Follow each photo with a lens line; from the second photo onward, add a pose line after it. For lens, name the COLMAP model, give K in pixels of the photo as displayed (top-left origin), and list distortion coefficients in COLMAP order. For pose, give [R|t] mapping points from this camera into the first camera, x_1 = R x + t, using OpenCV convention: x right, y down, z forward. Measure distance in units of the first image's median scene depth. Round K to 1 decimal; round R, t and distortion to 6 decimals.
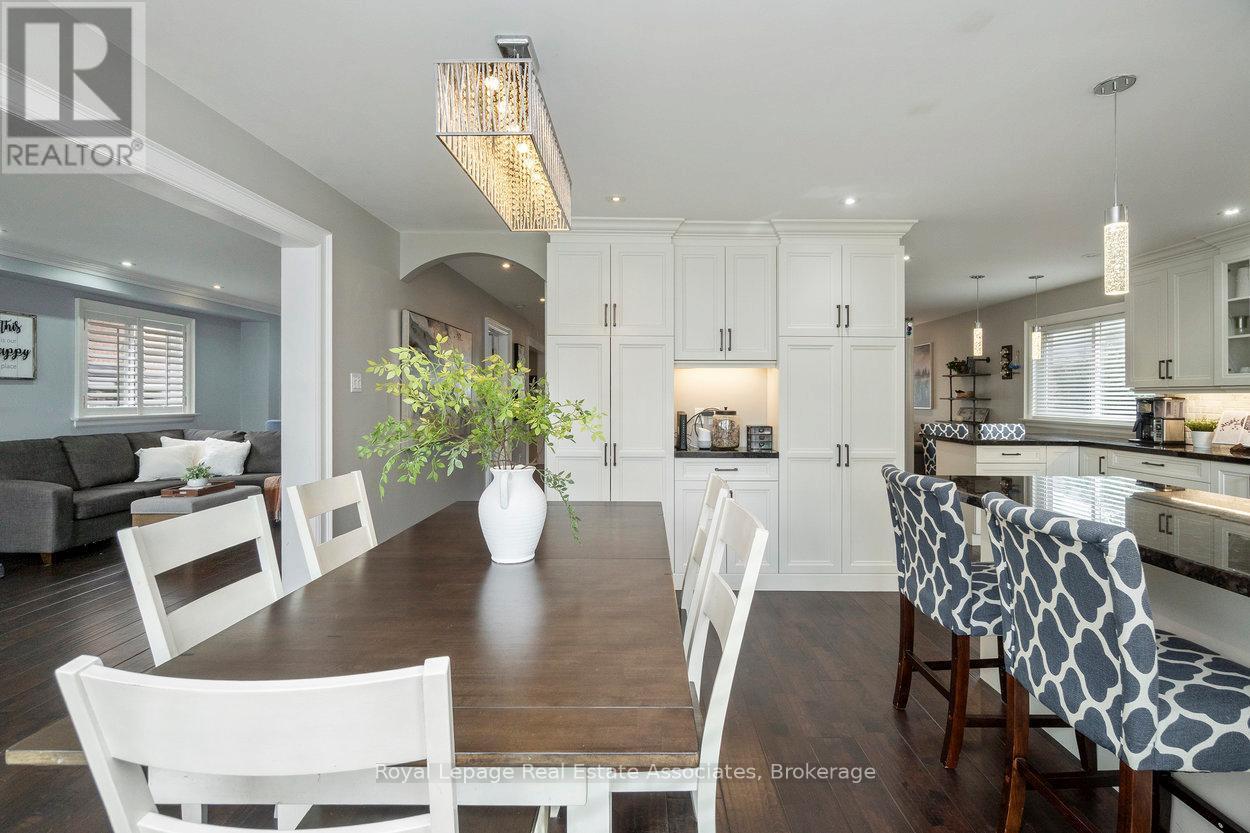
lens RADIAL K [[562.7, 0, 694.6], [0, 562.7, 396.4], [0, 0, 1]] dist [0.000200, -0.000308]
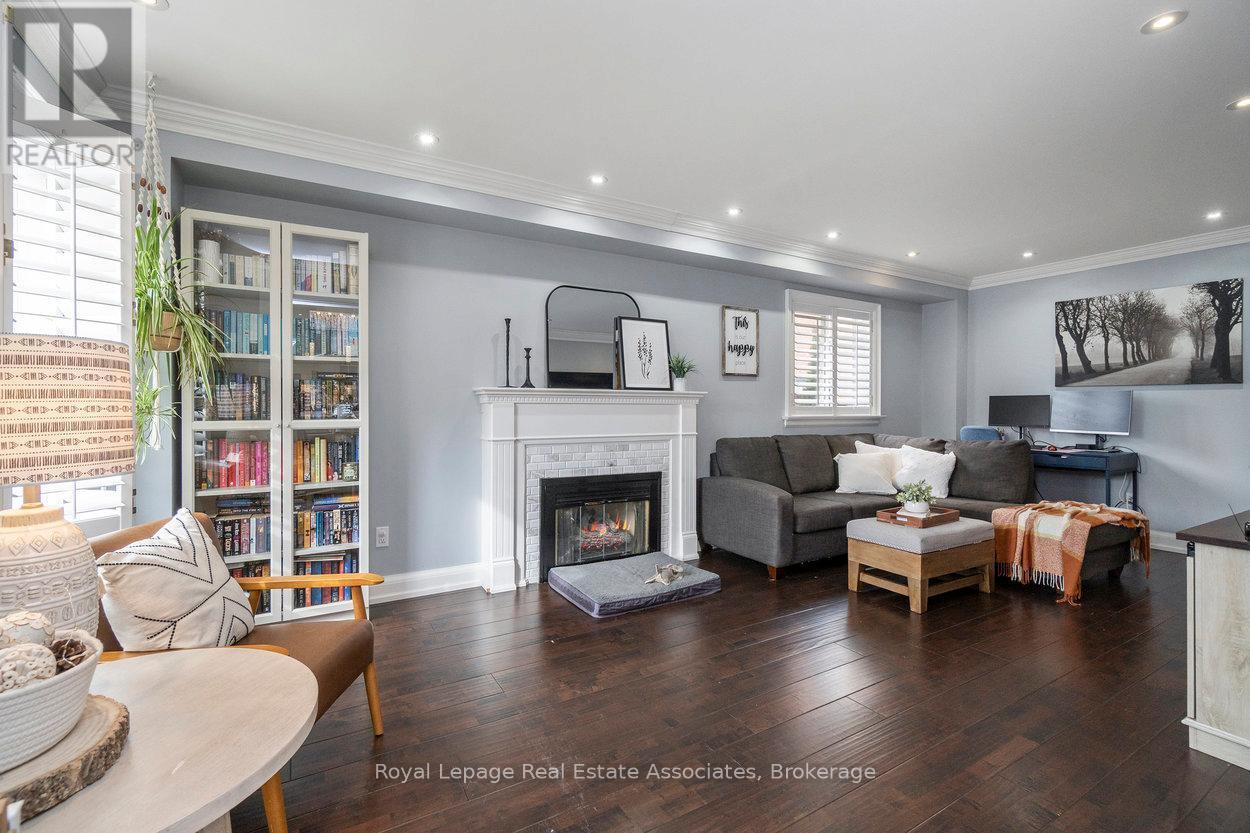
lens RADIAL K [[580.1, 0, 599.5], [0, 580.1, 410.9], [0, 0, 1]] dist [0.001900, 0.000291]
pose [[0.457457, 0.001106, -0.889231, -0.376720], [0.000015, 0.999999, 0.001251, 0.027183], [0.889232, -0.000586, 0.457457, 0.276546]]
